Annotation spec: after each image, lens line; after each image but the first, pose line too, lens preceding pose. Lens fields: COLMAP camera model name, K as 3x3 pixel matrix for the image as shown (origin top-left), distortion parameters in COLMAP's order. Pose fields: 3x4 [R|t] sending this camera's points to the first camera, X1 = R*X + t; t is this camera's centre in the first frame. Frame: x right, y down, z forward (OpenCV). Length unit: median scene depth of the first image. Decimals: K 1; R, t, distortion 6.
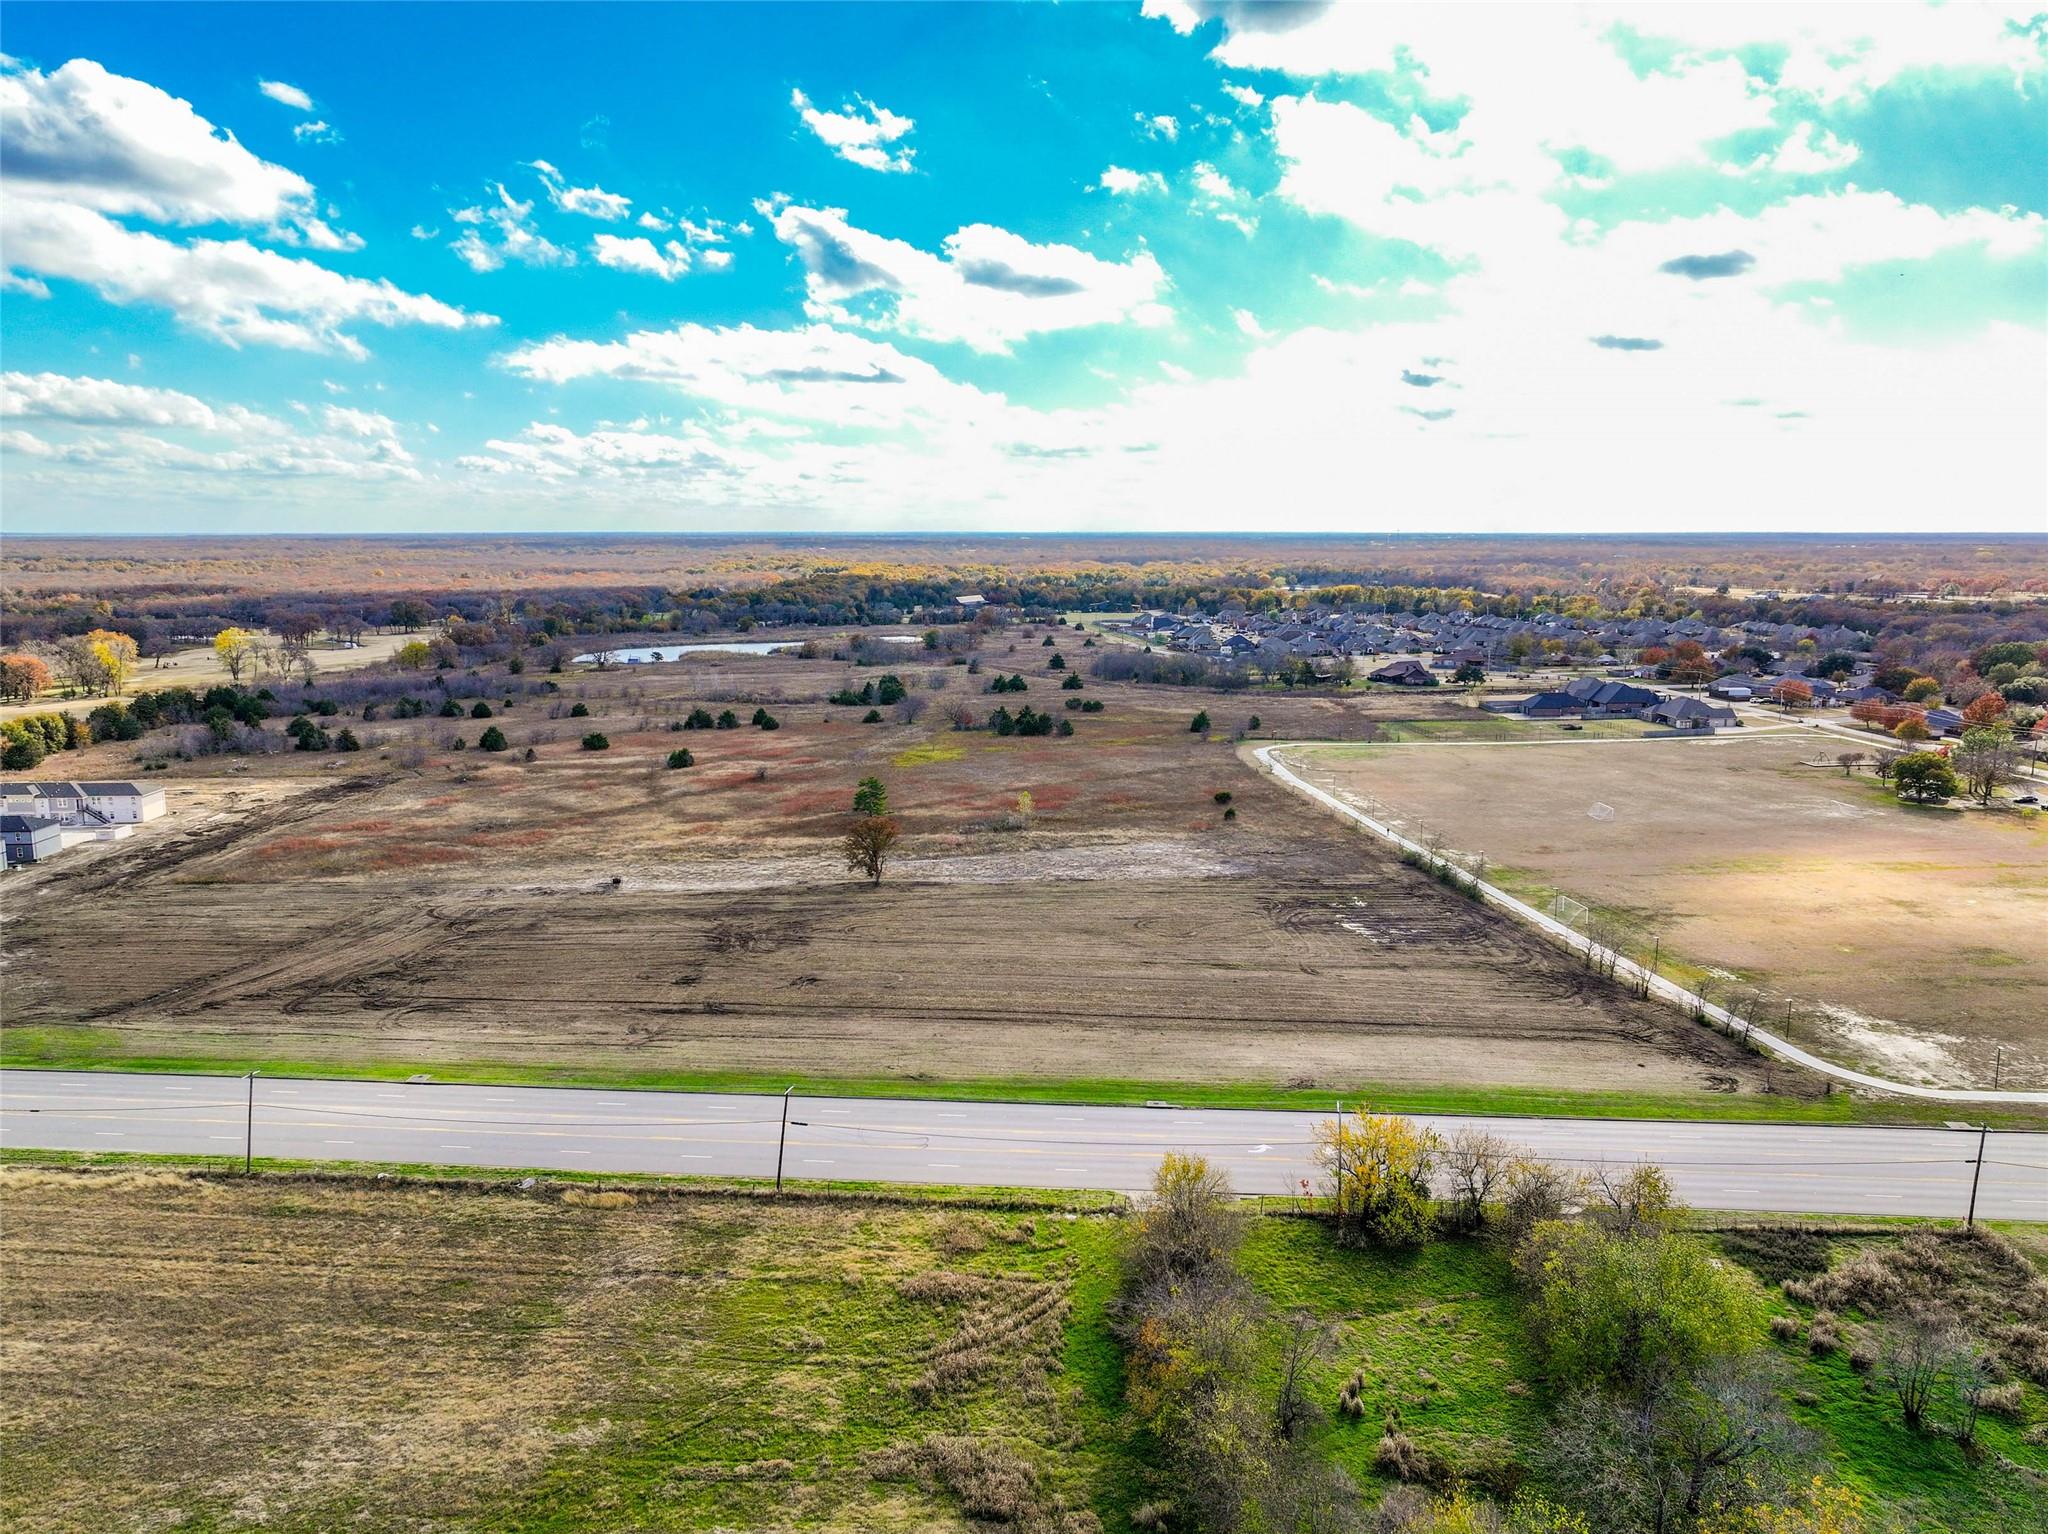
lens RADIAL K [[1420.3, 0, 1025.1], [0, 1420.3, 711.4], [0, 0, 1]] dist [-0.003800, 0.017572]
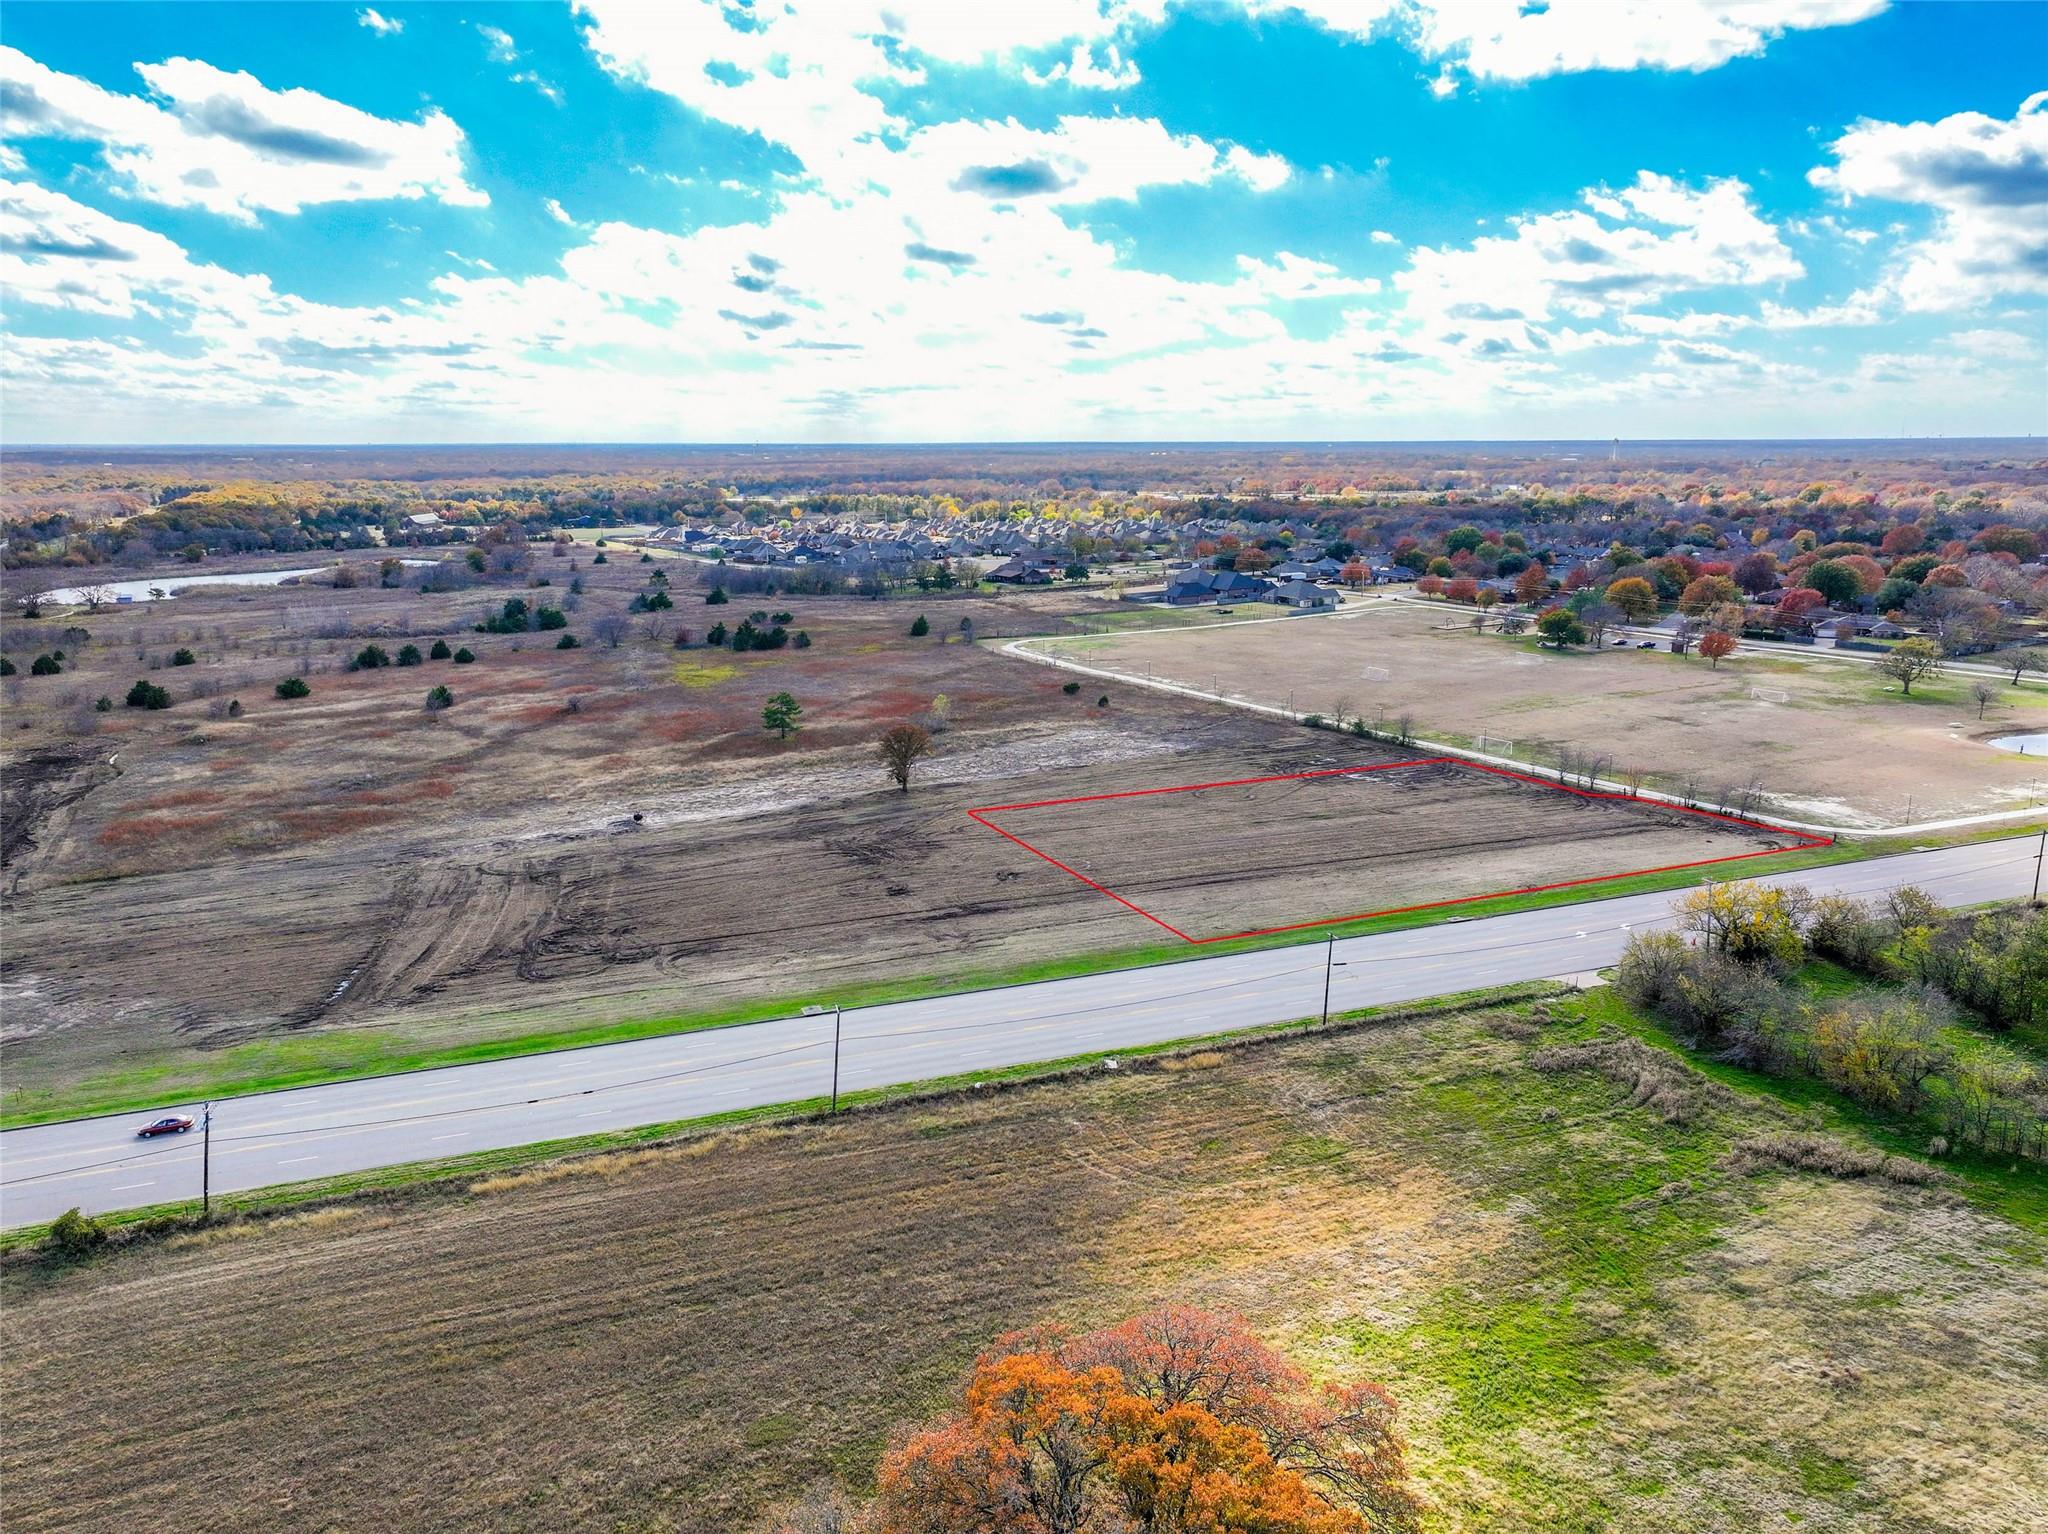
lens RADIAL K [[1437.9, 0, 1024.7], [0, 1437.9, 843.6], [0, 0, 1]] dist [0.000663, 0.000567]
pose [[0.899273, -0.121191, 0.420264, -0.232932], [0.059068, 0.985695, 0.157849, 0.002973], [-0.433382, -0.117125, 0.893567, 0.035749]]
